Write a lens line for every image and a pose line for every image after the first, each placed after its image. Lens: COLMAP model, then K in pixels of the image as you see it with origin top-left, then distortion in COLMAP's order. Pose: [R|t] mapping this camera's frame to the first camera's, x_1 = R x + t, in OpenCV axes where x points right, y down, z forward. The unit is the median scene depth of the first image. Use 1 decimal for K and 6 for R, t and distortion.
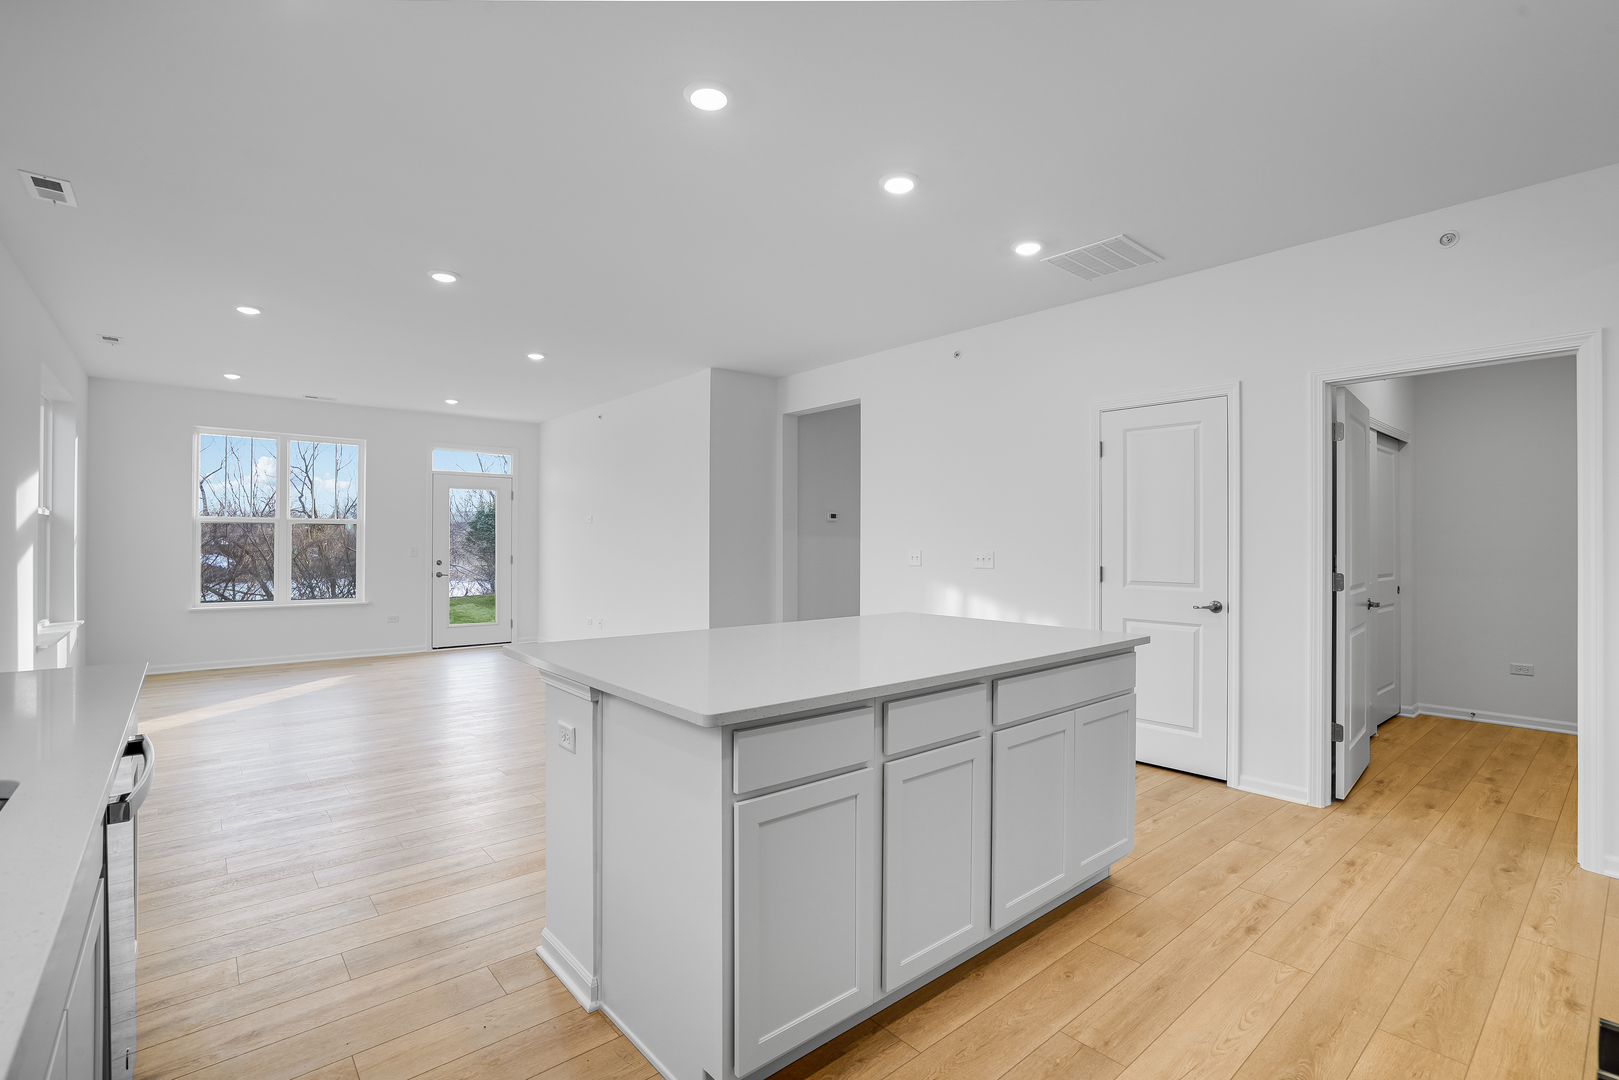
lens RADIAL K [[731.8, 0, 809.5], [0, 731.8, 540.0], [0, 0, 1]] dist [-0.027975, -0.000069]
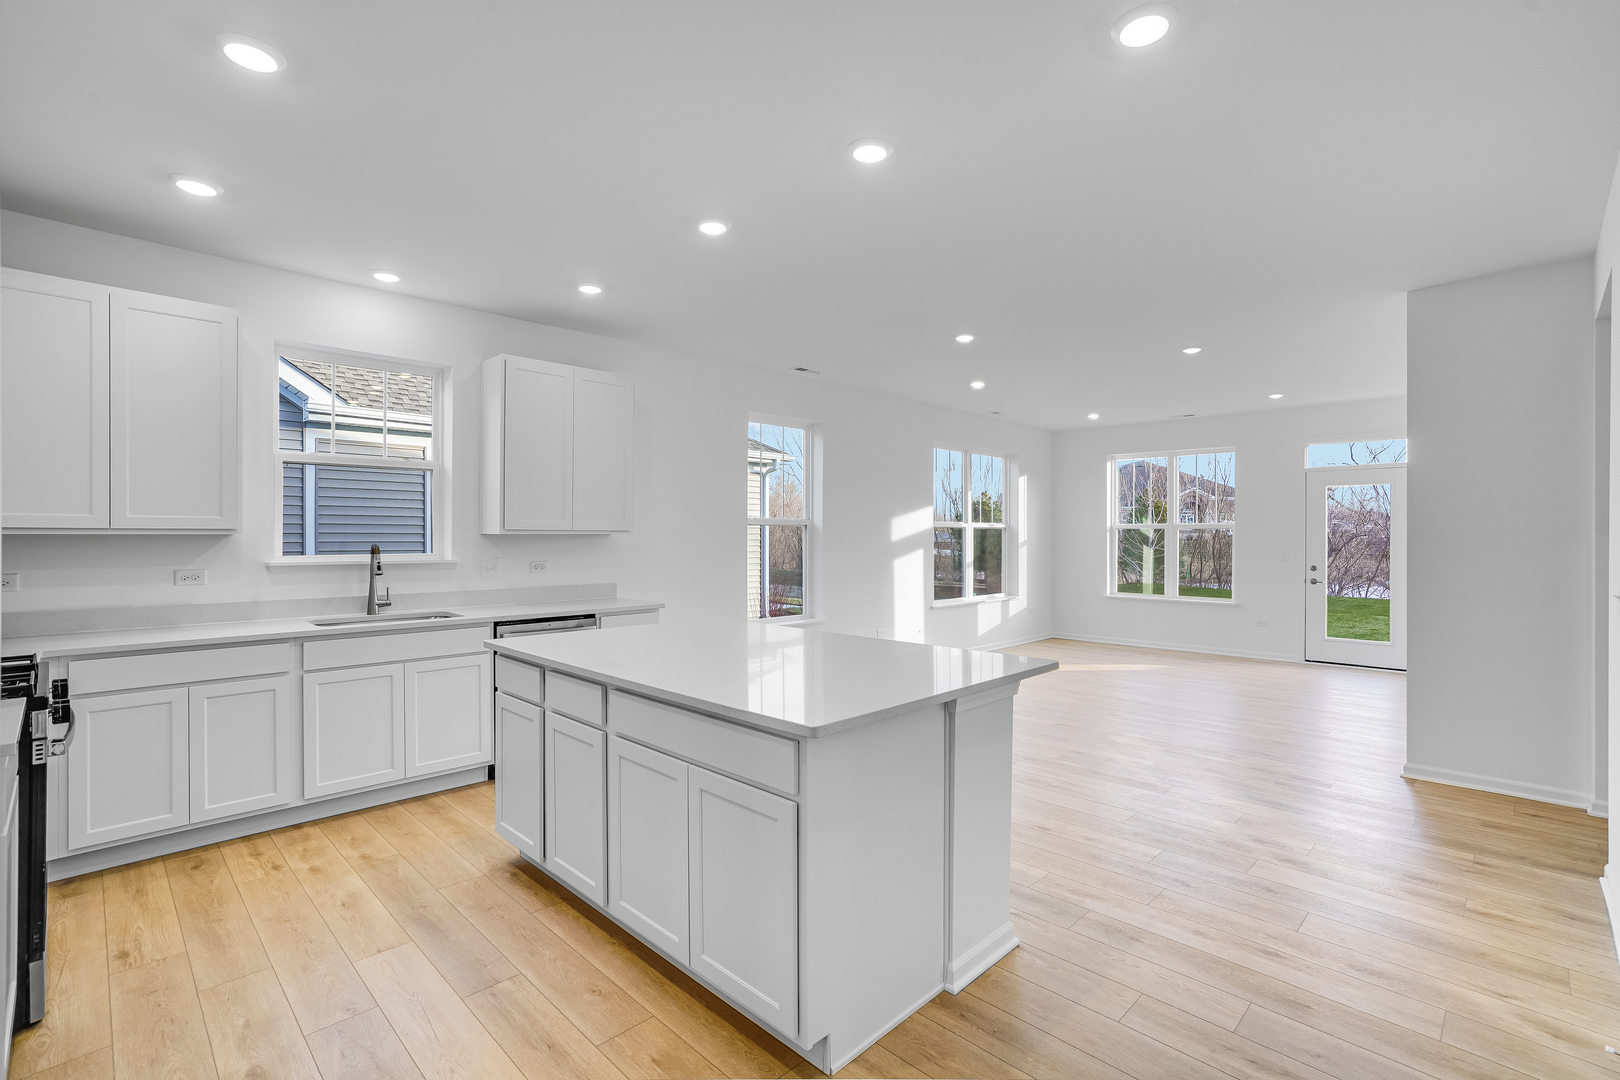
lens RADIAL K [[743.4, 0, 814.8], [0, 743.4, 478.6], [0, 0, 1]] dist [-0.000895, -0.000411]
pose [[0.076036, -0.080667, -0.993837, 0.423143], [0.004270, 0.996739, -0.080576, -0.009125], [0.997096, 0.001883, 0.076133, 0.350660]]
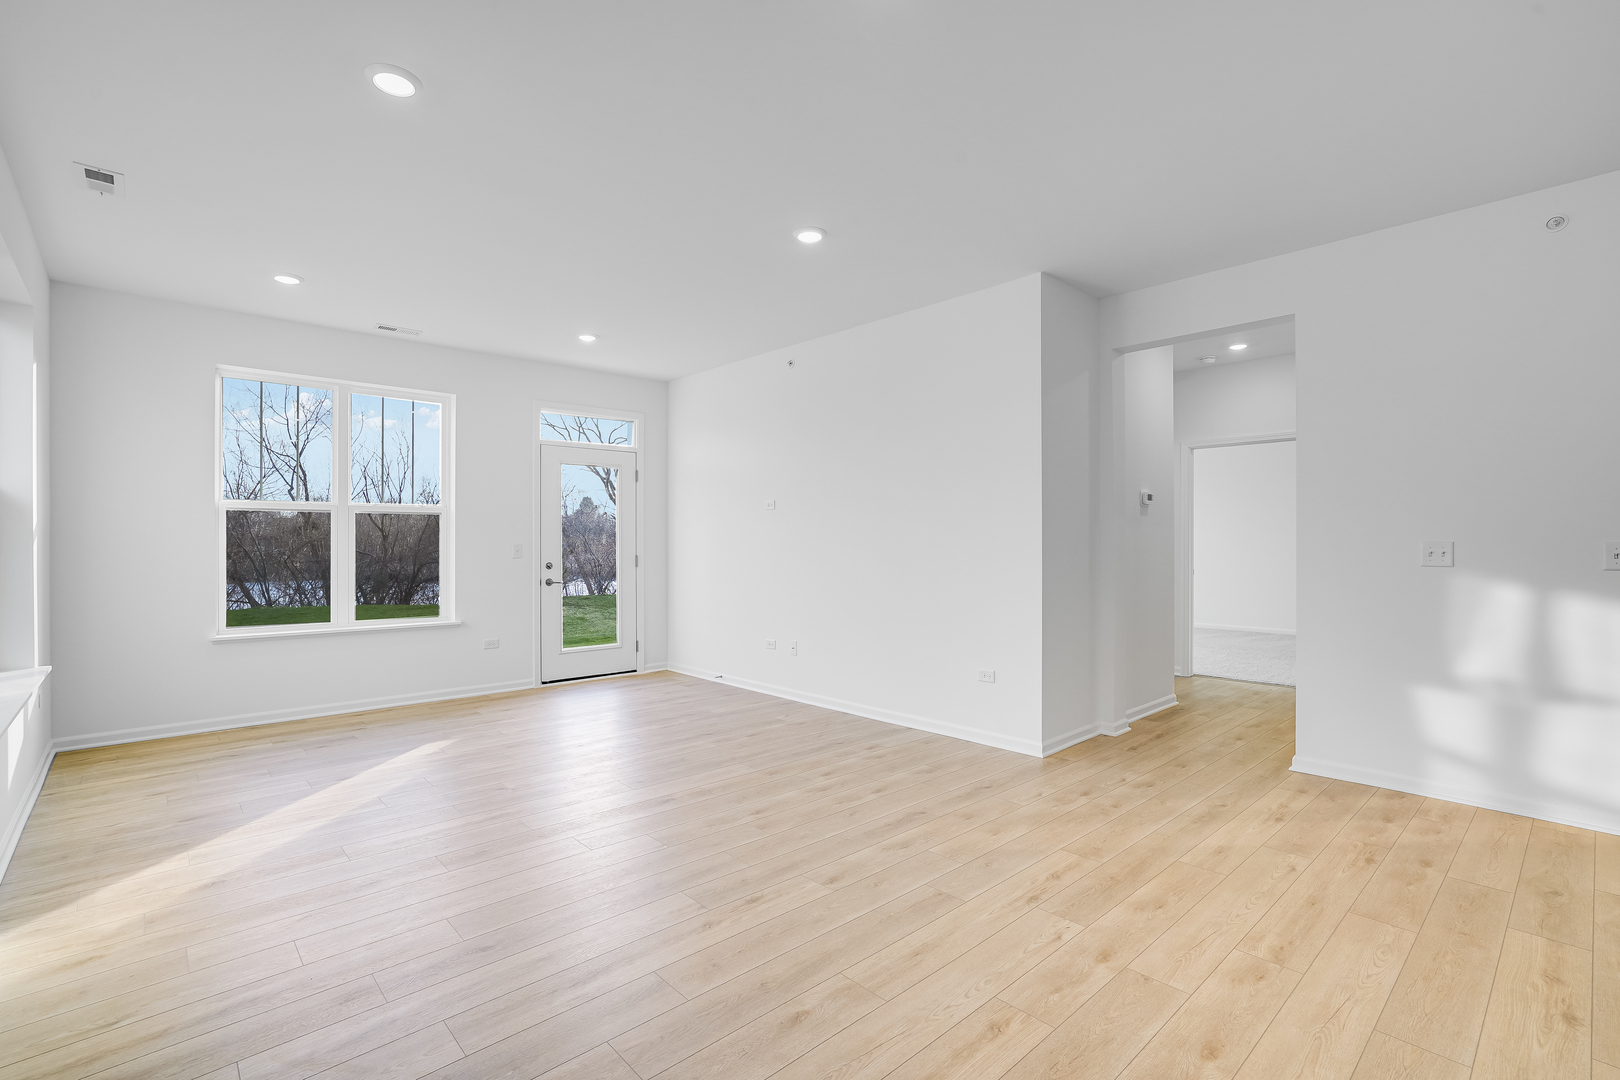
lens RADIAL K [[743.2, 0, 800.0], [0, 743.2, 527.1], [0, 0, 1]] dist [-0.028057, 0.017771]
pose [[0.999490, -0.004136, 0.031659, -0.319123], [0.004669, 0.999848, -0.016778, 0.007031], [-0.031585, 0.016918, 0.999358, 0.280958]]
